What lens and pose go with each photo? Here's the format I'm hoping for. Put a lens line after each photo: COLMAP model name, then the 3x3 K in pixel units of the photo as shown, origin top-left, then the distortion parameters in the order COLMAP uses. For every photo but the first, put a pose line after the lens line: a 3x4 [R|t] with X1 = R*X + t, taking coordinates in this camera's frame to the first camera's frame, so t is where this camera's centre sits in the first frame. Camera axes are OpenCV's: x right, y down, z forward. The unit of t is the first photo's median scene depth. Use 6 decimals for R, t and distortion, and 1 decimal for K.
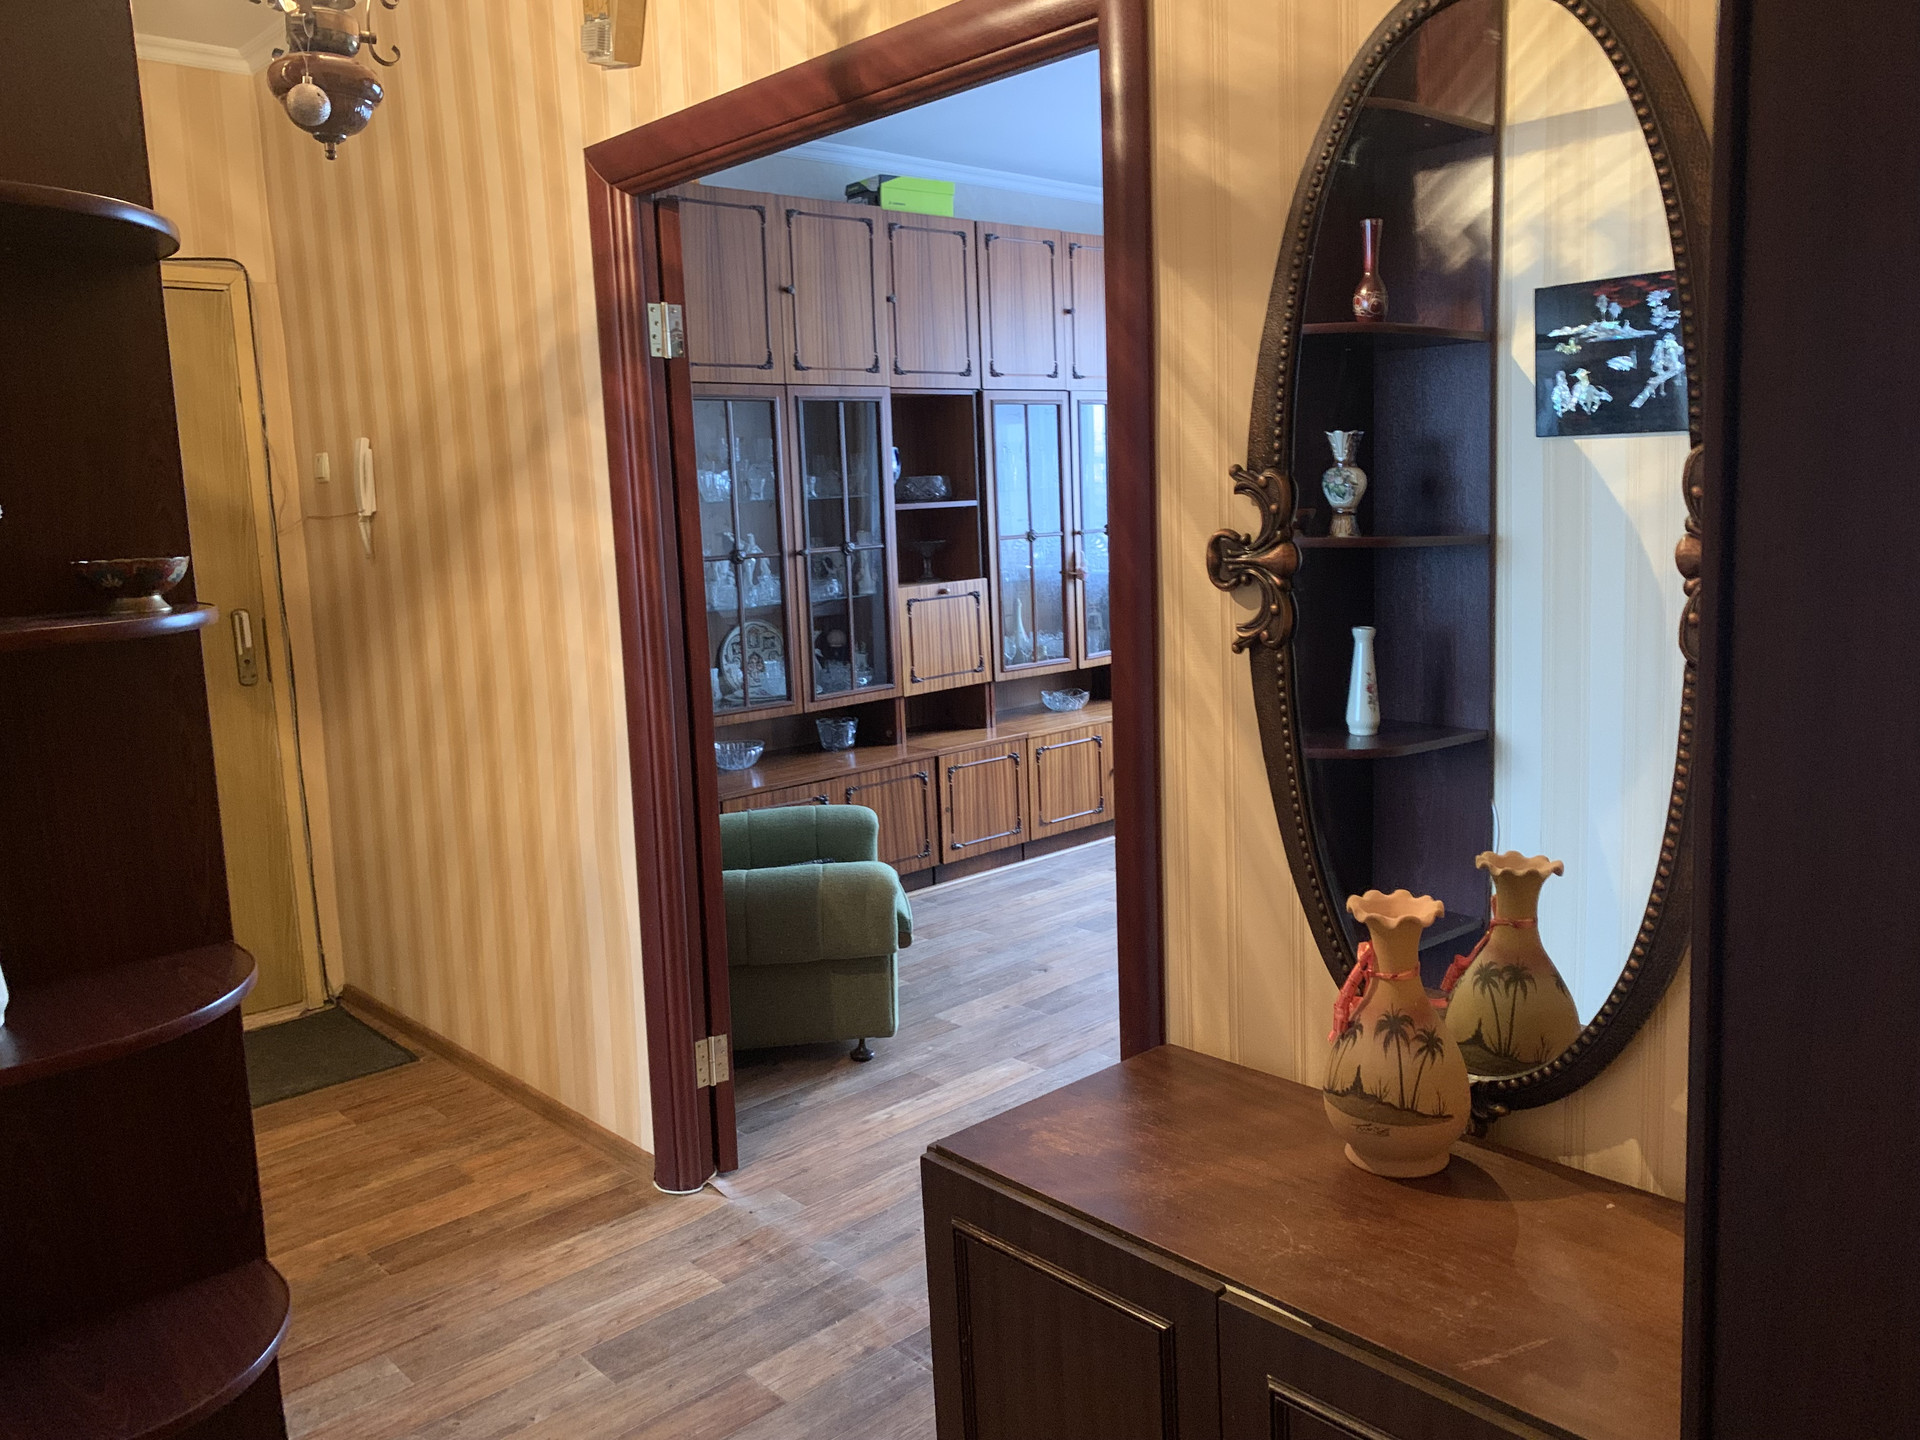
lens RADIAL K [[1457.2, 0, 957.5], [0, 1457.2, 717.4], [0, 0, 1]] dist [0.022174, -0.022106]
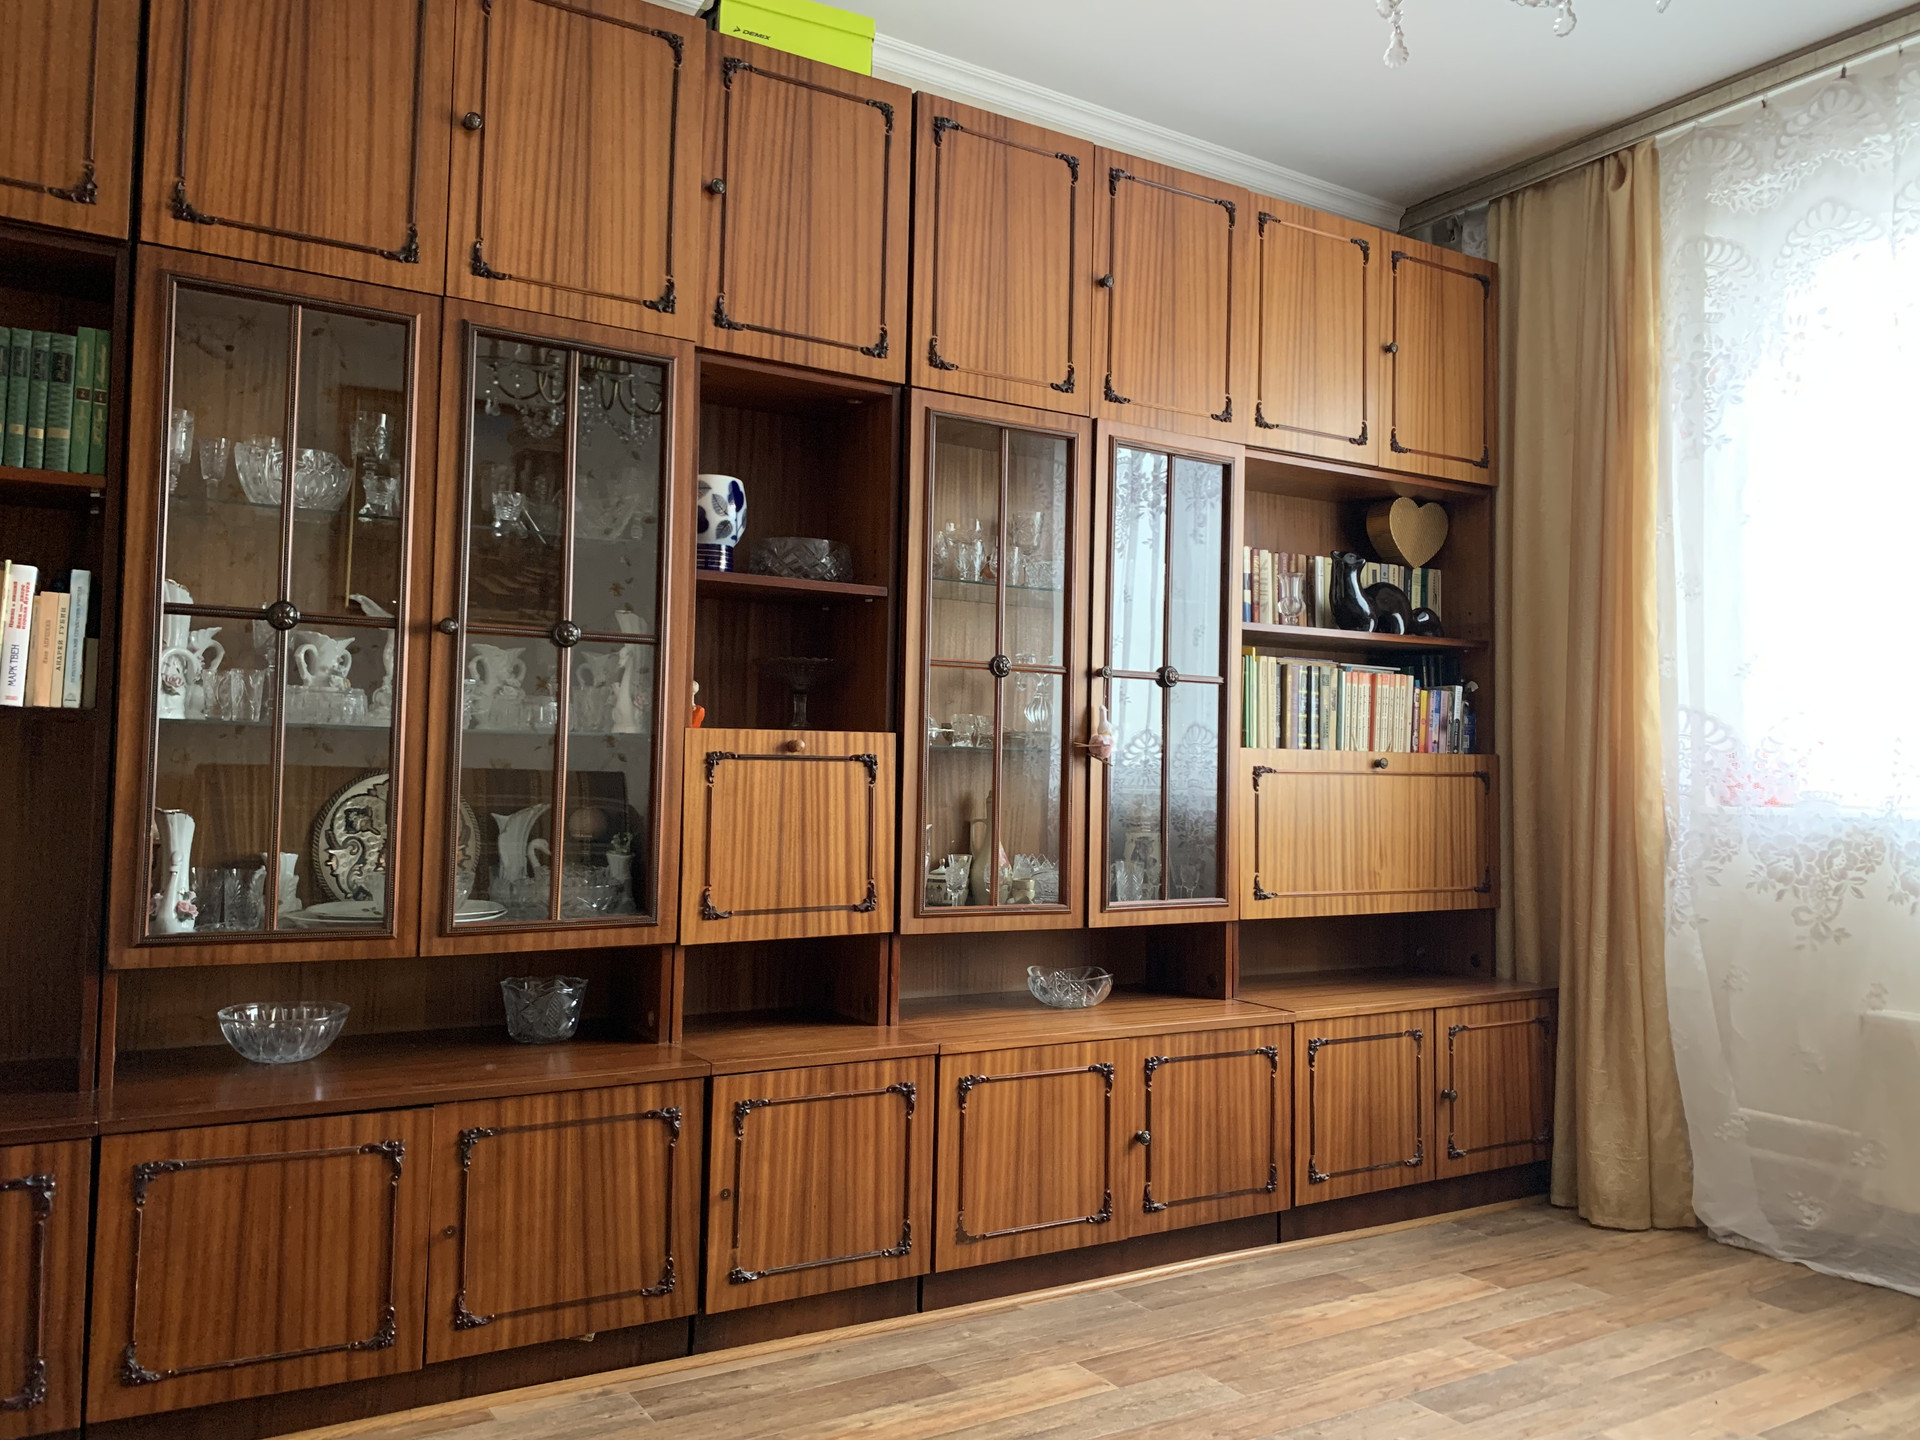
lens RADIAL K [[1457.2, 0, 968.0], [0, 1457.2, 679.1], [0, 0, 1]] dist [0.022174, -0.022106]
pose [[0.980365, 0.057460, -0.188633, 0.147019], [-0.096143, 0.974481, -0.202837, -0.010877], [0.172164, 0.216990, 0.960872, 0.507495]]
